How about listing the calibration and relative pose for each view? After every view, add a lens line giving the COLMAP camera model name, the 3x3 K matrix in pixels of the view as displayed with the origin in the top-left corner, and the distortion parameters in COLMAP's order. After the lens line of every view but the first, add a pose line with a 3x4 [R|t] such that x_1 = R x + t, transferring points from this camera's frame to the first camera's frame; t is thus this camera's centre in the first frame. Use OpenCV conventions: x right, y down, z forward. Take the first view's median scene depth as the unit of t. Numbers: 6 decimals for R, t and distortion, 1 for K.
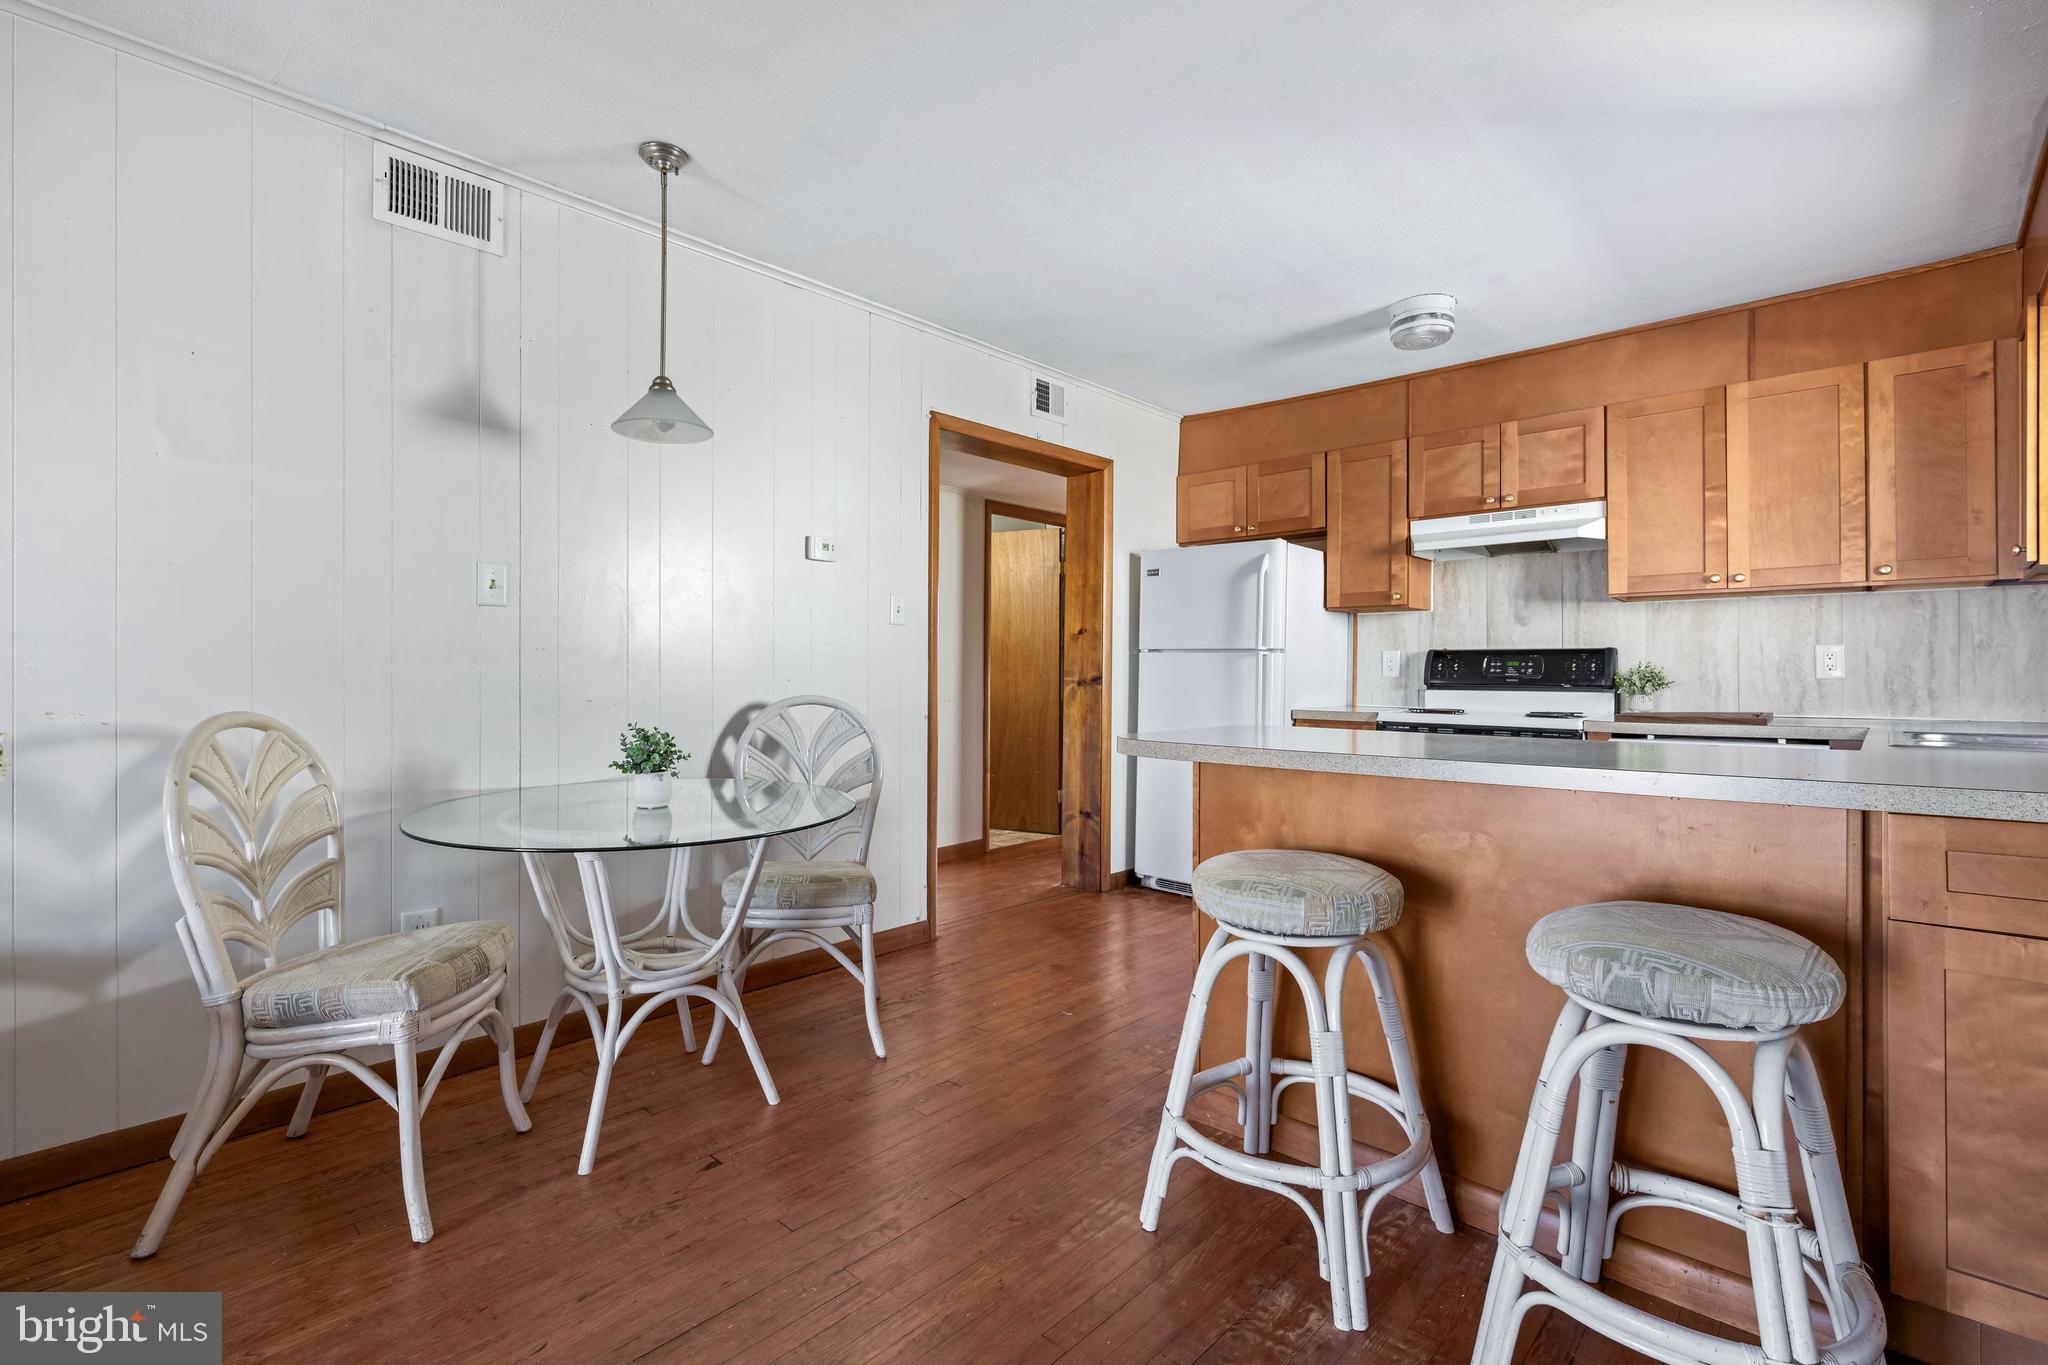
lens RADIAL K [[947.9, 0, 1027.0], [0, 947.9, 677.1], [0, 0, 1]] dist [0.000654, -0.000414]
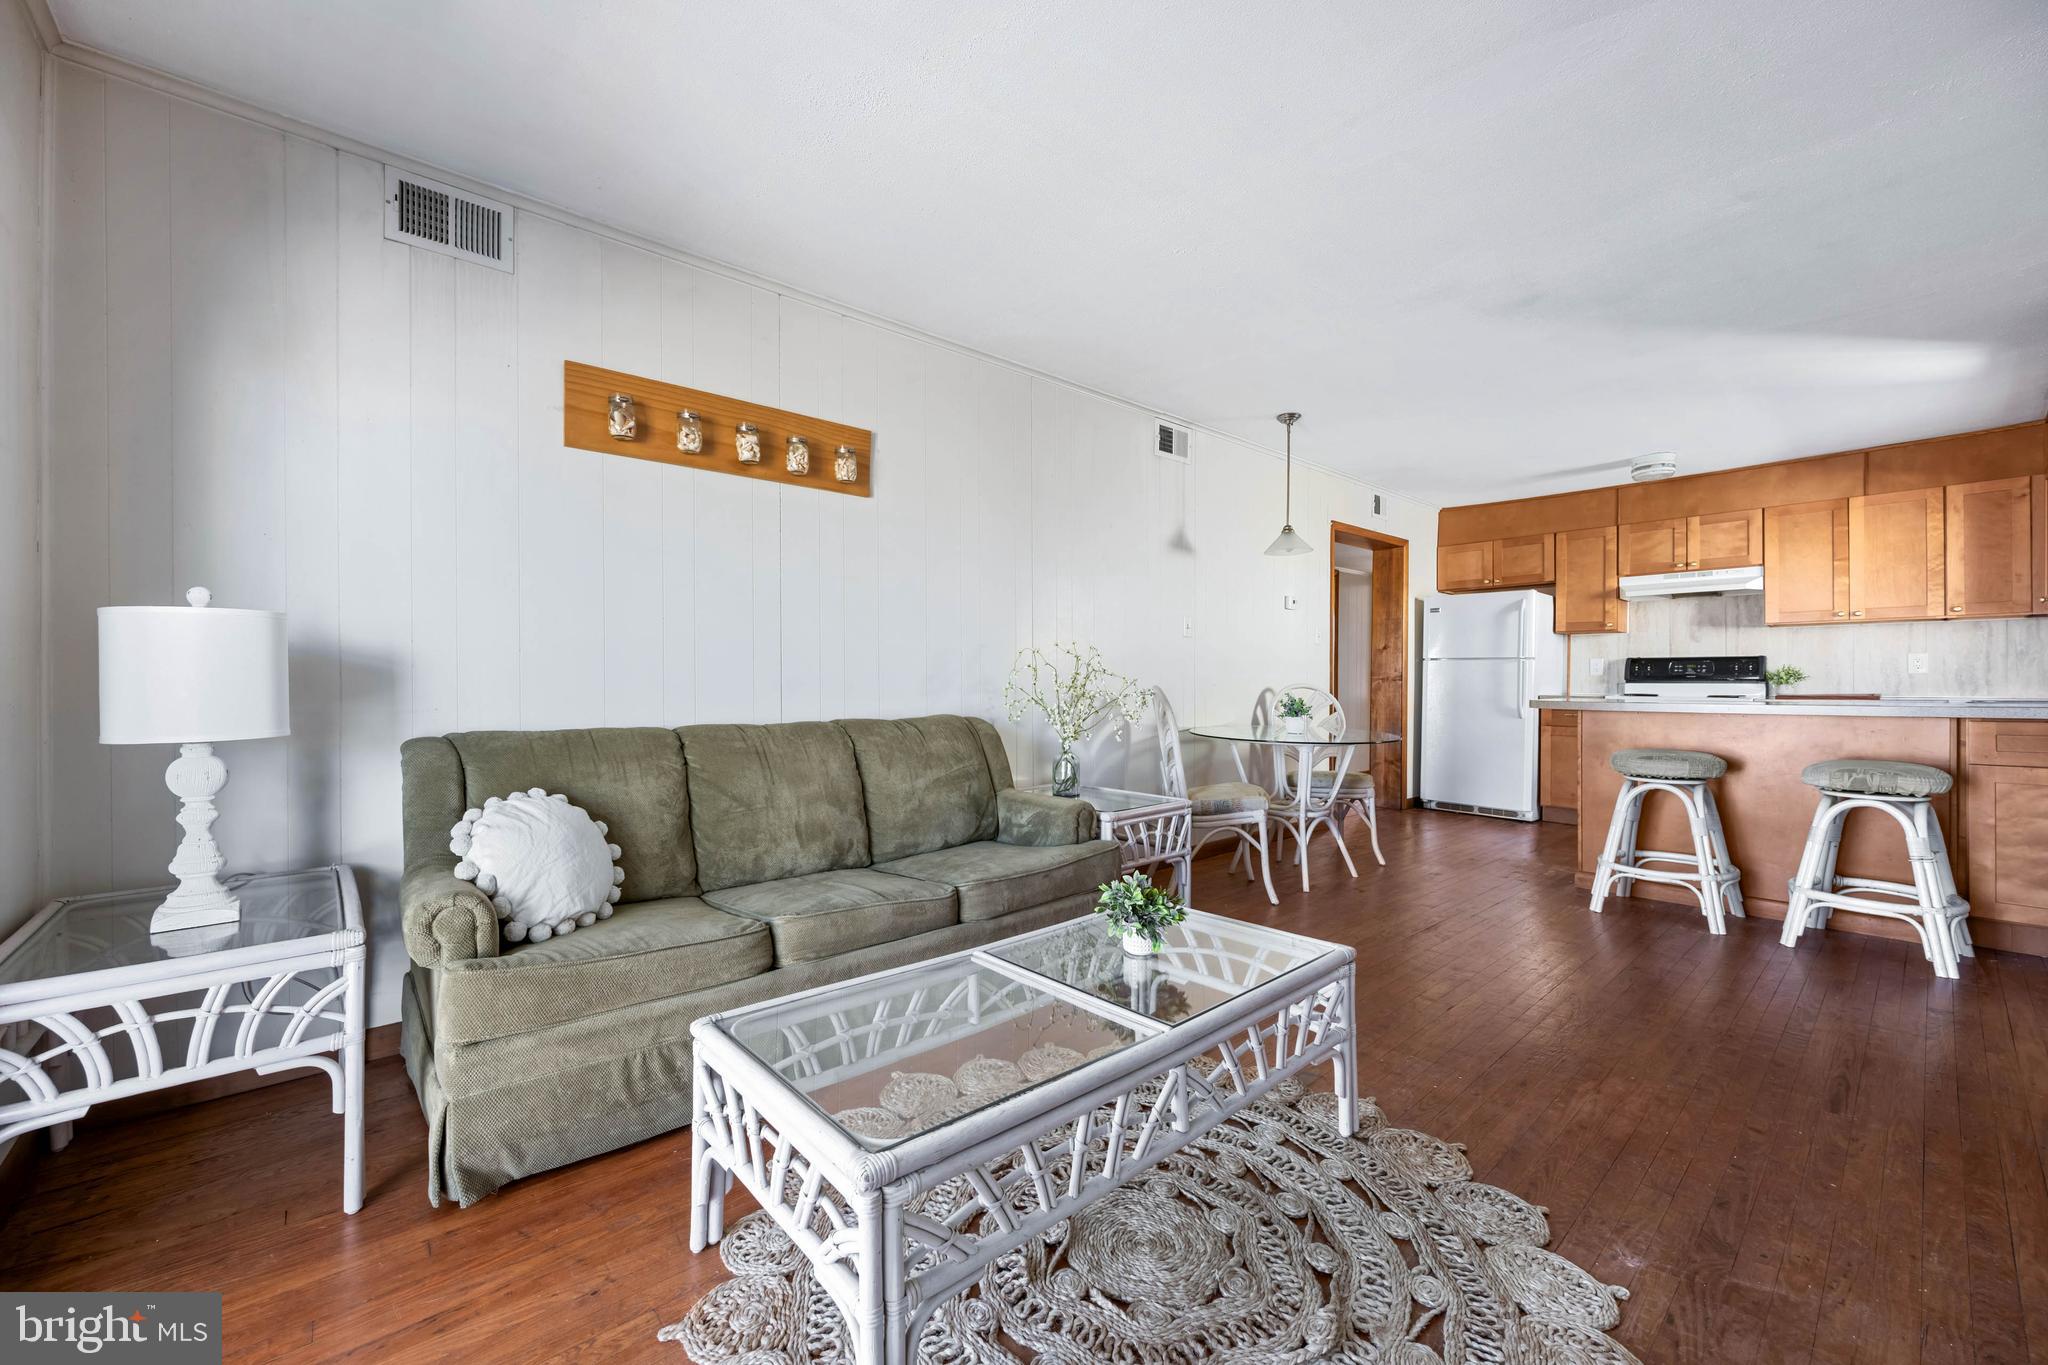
lens RADIAL K [[799.4, 0, 1022.1], [0, 799.4, 685.9], [0, 0, 1]] dist [0.000064, 0.000052]
pose [[0.993202, -0.000409, -0.116403, -0.529698], [0.000620, 0.999998, 0.001772, 0.019134], [0.116402, -0.001832, 0.993200, -0.552438]]
